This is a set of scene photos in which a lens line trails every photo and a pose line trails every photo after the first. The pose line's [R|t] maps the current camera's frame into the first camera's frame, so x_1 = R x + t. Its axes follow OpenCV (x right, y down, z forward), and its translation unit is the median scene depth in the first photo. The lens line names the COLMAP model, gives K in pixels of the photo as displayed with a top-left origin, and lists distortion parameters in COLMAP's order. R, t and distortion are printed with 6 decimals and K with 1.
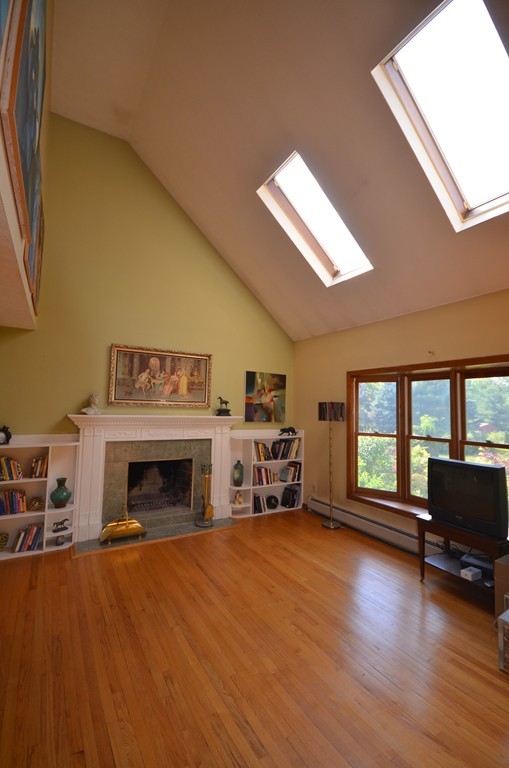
lens RADIAL K [[333.6, 0, 248.4], [0, 333.6, 382.6], [0, 0, 1]] dist [-0.003048, -0.001564]
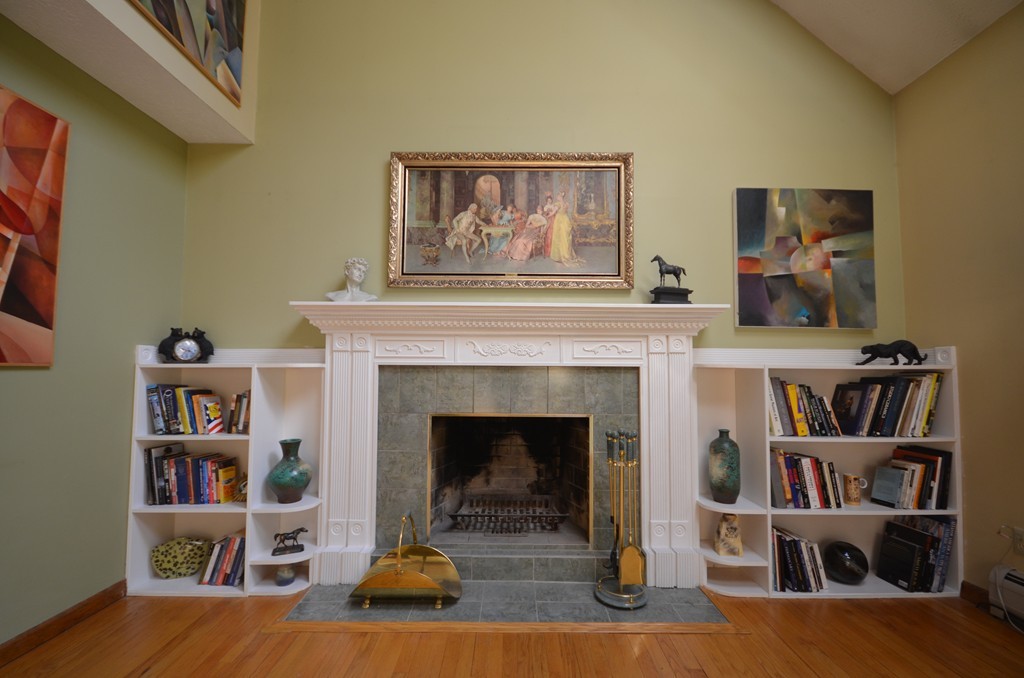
lens RADIAL K [[450.3, 0, 508.2], [0, 450.3, 344.8], [0, 0, 1]] dist [-0.000176, -0.004101]
pose [[0.861176, -0.046545, -0.506172, 0.022940], [0.050647, 0.998701, -0.005667, 0.149209], [0.505778, -0.020756, 0.862414, 0.526037]]
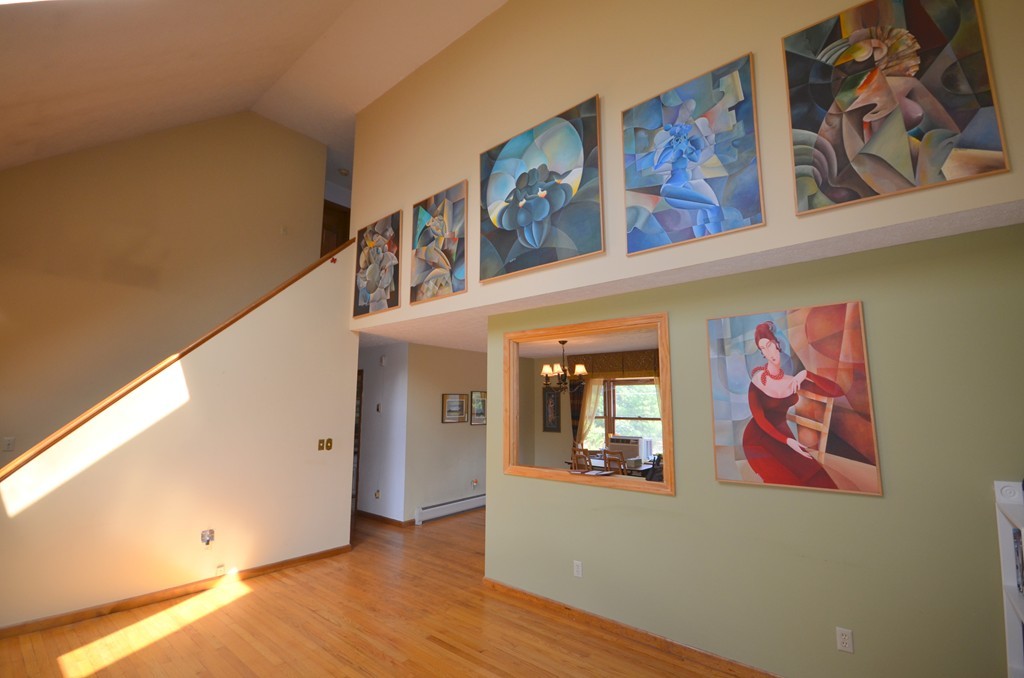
lens RADIAL K [[450.3, 0, 514.7], [0, 450.3, 344.1], [0, 0, 1]] dist [-0.000176, -0.004101]
pose [[-0.935860, -0.072868, -0.344754, 0.037801], [0.001273, 0.977679, -0.210100, 0.082010], [0.352368, -0.197063, -0.914878, 1.036421]]
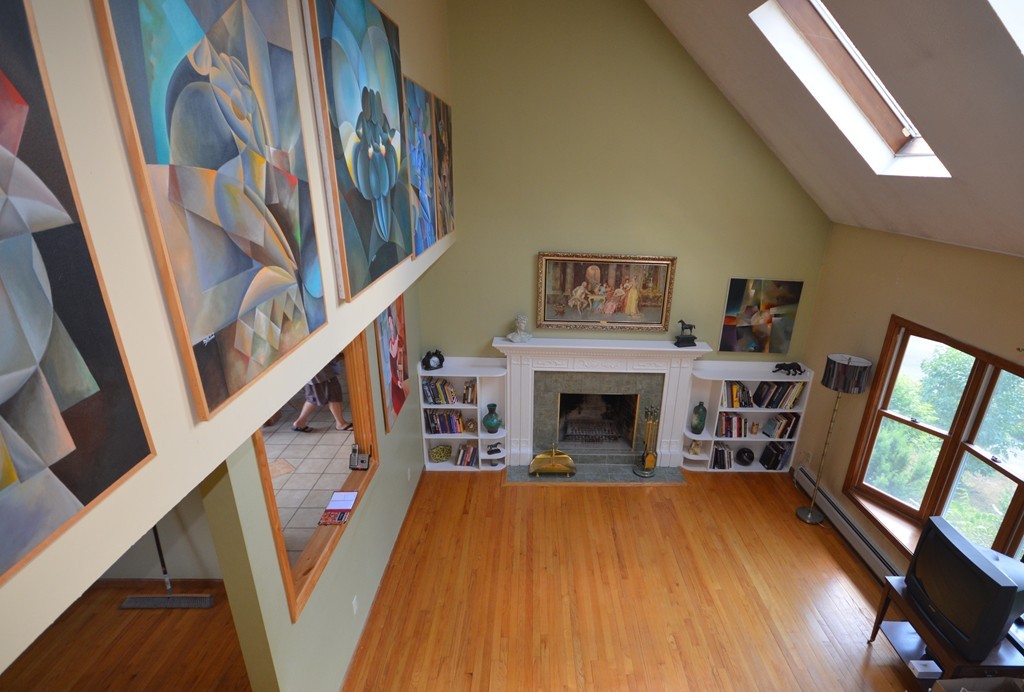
lens RADIAL K [[512.7, 0, 561.0], [0, 512.7, 380.2], [0, 0, 1]] dist [-0.007648, 0.001404]
pose [[0.886575, 0.183154, -0.424782, 0.190973], [0.015658, 0.905870, 0.423266, -0.337055], [0.462320, -0.381908, 0.800254, -0.045330]]
